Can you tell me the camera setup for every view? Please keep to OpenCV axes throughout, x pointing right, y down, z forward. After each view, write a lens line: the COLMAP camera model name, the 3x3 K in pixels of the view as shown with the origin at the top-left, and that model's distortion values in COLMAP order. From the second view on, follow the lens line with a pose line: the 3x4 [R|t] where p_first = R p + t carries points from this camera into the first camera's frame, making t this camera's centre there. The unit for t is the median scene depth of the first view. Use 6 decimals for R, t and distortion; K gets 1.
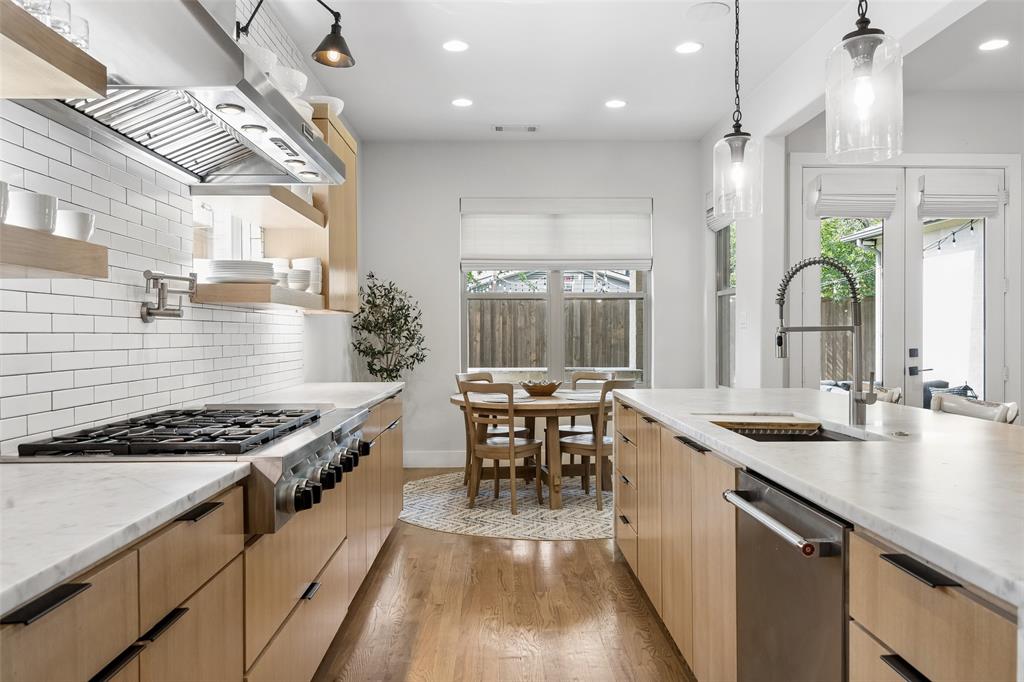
lens RADIAL K [[752.8, 0, 512.0], [0, 752.8, 341.0], [0, 0, 1]] dist [0.000157, -0.001032]
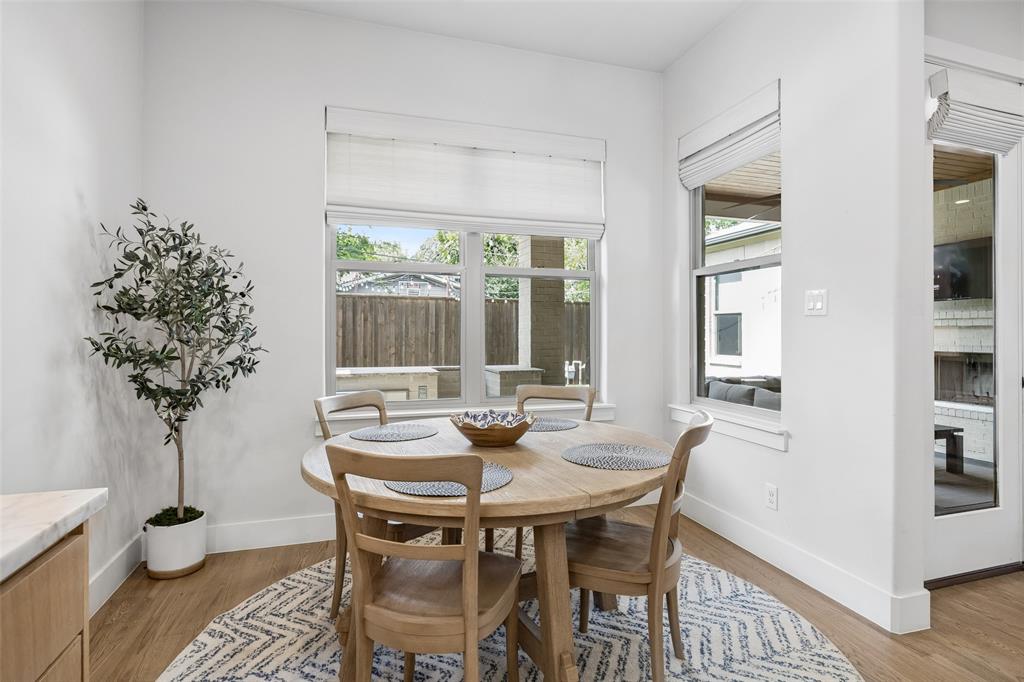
lens RADIAL K [[512.3, 0, 513.4], [0, 512.3, 336.0], [0, 0, 1]] dist [-0.001703, -0.000171]
pose [[0.958683, 0.003346, 0.284458, -0.042989], [-0.003172, 0.999994, -0.001074, 0.000487], [-0.284460, 0.000127, 0.958688, 0.598428]]
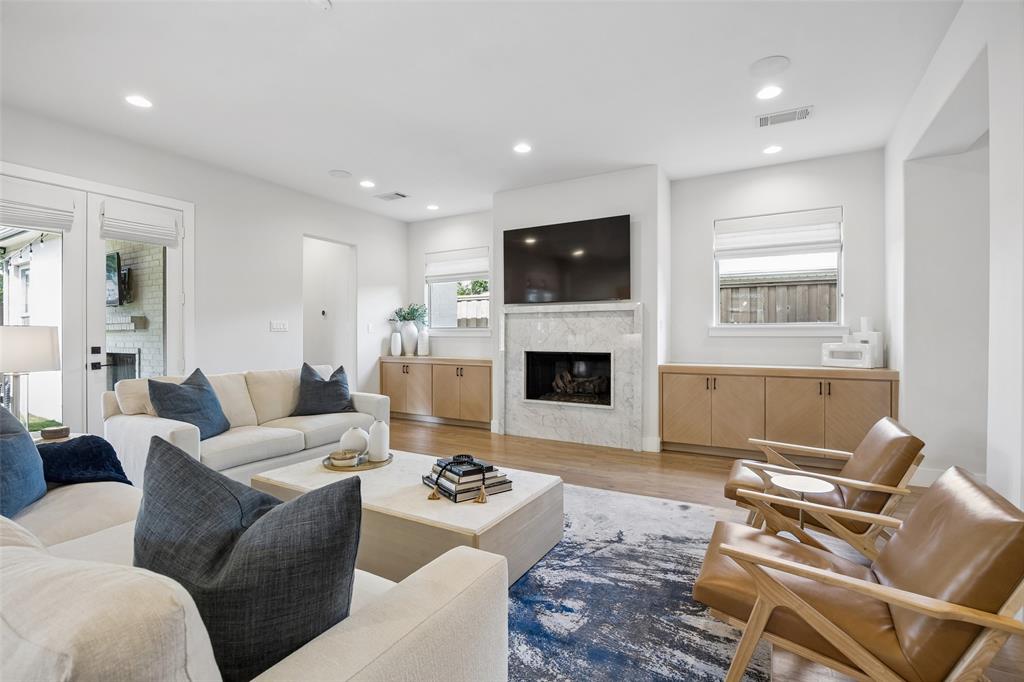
lens RADIAL K [[467.0, 0, 511.2], [0, 467.0, 338.9], [0, 0, 1]] dist [-0.016965, -0.000080]
pose [[0.518597, -0.005422, 0.855001, 0.600740], [0.006117, 0.999978, 0.002632, -0.000523], [-0.854997, 0.003865, 0.518619, 0.070892]]
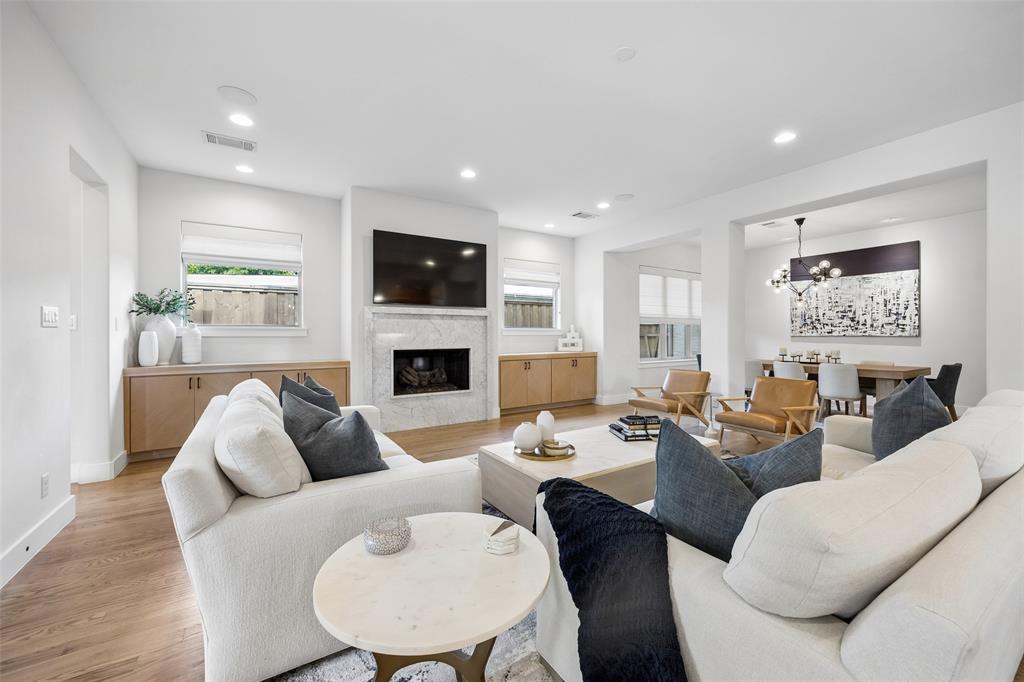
lens RADIAL K [[403.6, 0, 515.0], [0, 403.6, 336.2], [0, 0, 1]] dist [0.002348, 0.000126]
pose [[-0.519042, -0.000460, 0.854748, 0.563064], [0.008837, 0.999944, 0.005905, -0.004328], [-0.854703, 0.010619, -0.519009, 0.708987]]
